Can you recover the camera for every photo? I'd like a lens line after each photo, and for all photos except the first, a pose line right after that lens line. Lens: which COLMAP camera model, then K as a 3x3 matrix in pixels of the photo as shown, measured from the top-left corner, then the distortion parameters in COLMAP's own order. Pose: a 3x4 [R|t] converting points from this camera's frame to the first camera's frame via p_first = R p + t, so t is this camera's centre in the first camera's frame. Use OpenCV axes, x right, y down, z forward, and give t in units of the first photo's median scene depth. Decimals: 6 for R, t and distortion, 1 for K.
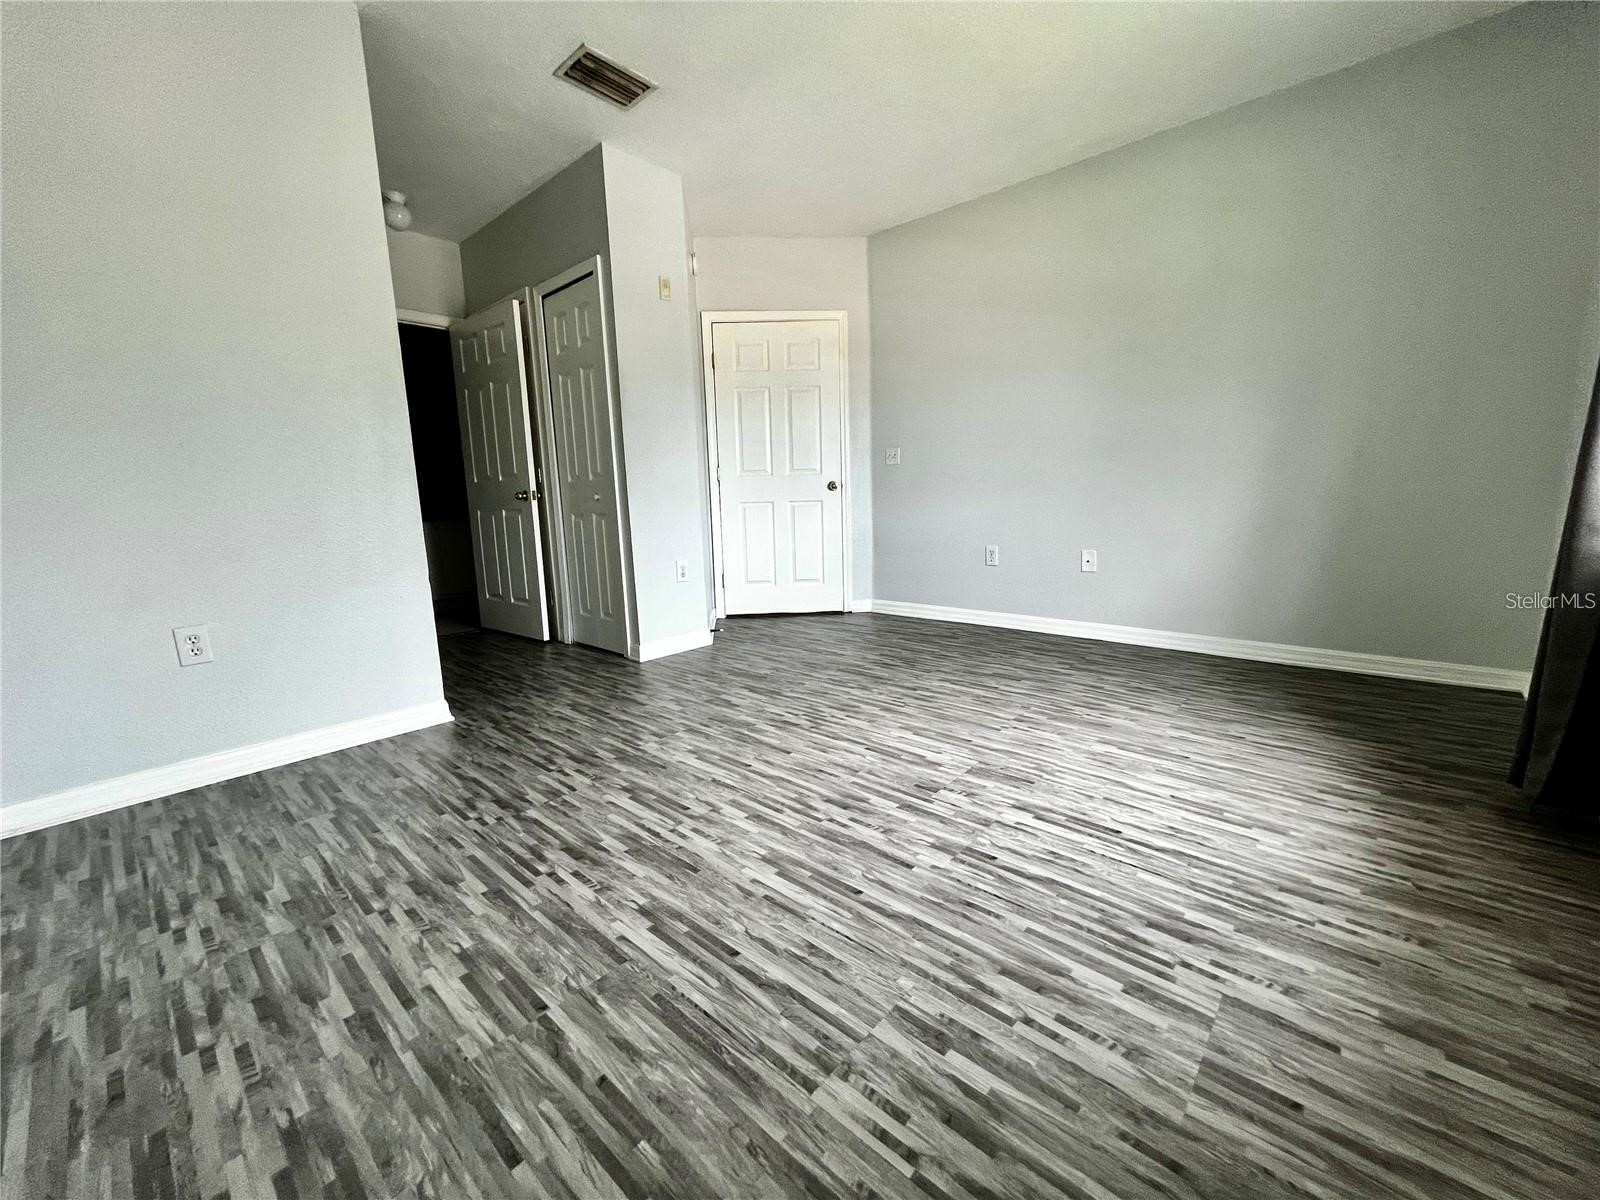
lens RADIAL K [[646.1, 0, 802.8], [0, 646.1, 599.5], [0, 0, 1]] dist [-0.001259, 0.000318]
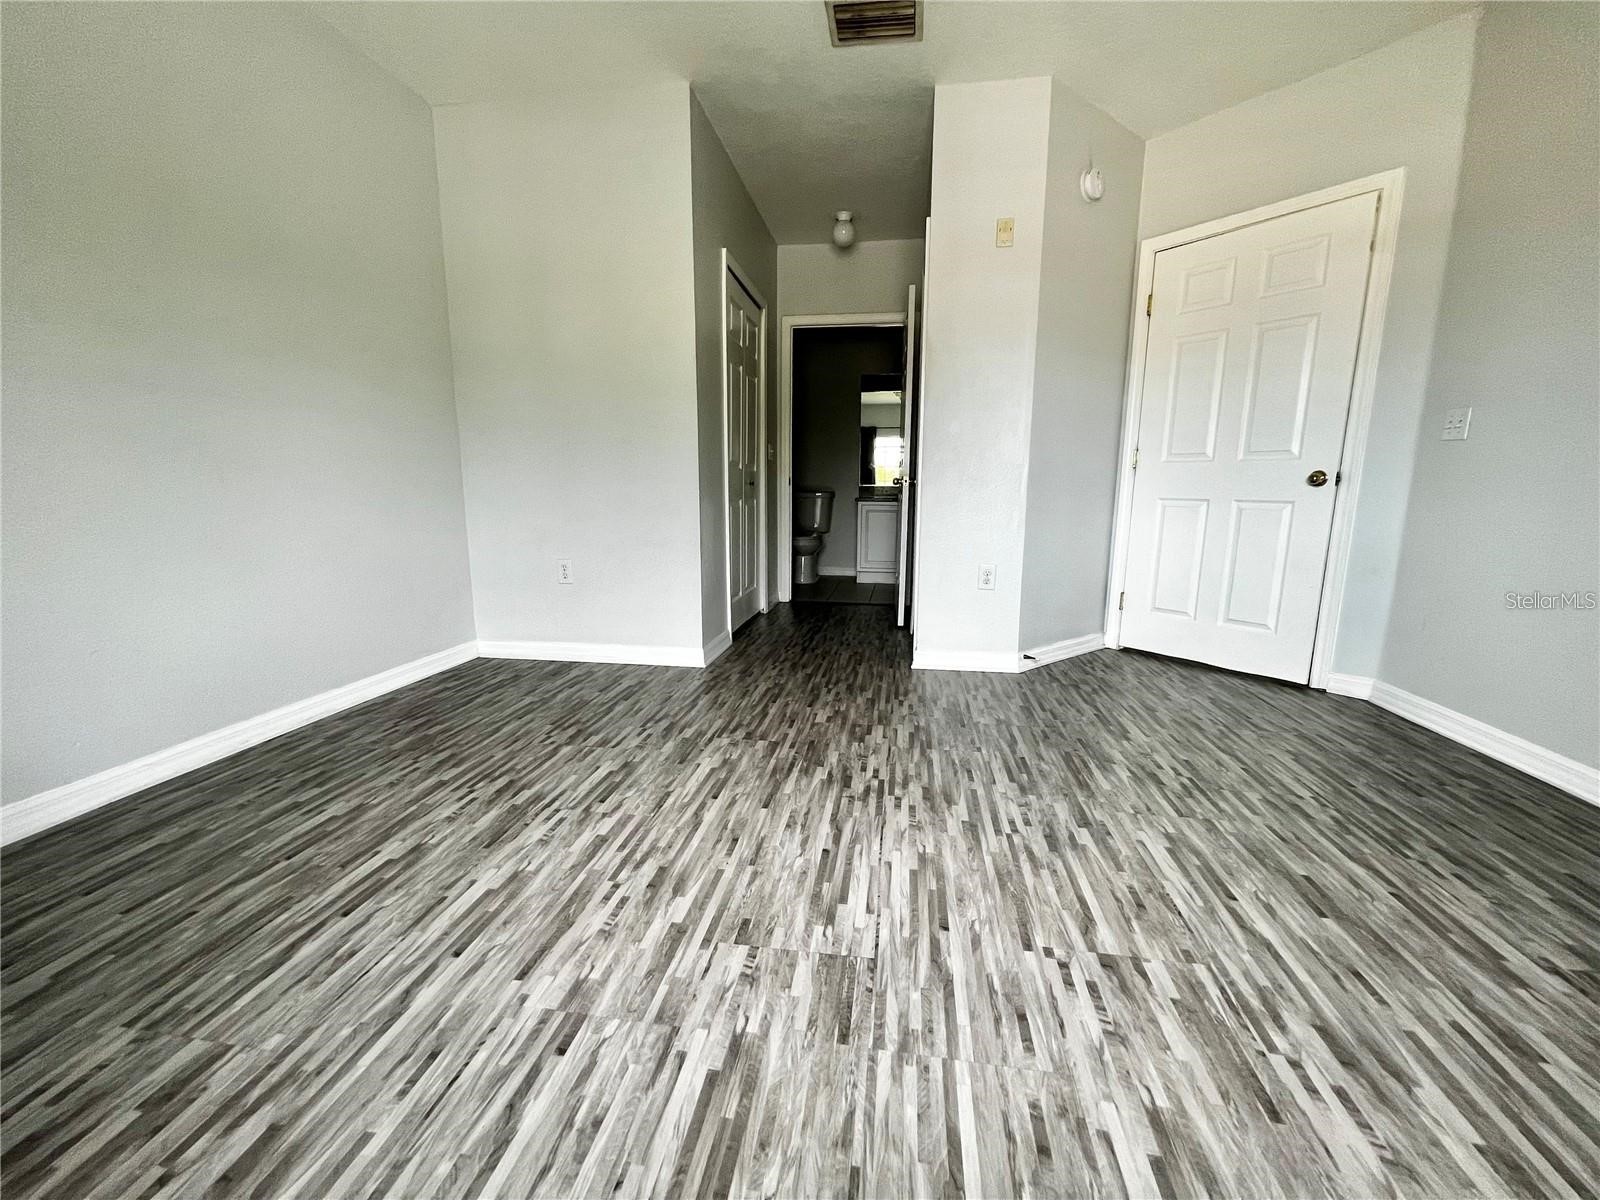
lens RADIAL K [[646.1, 0, 802.8], [0, 646.1, 599.5], [0, 0, 1]] dist [-0.001259, 0.000318]
pose [[0.541665, 0.176773, -0.821797, 0.786393], [-0.155564, 0.981831, 0.108662, -0.144121], [0.826075, 0.068984, 0.559323, 0.710508]]
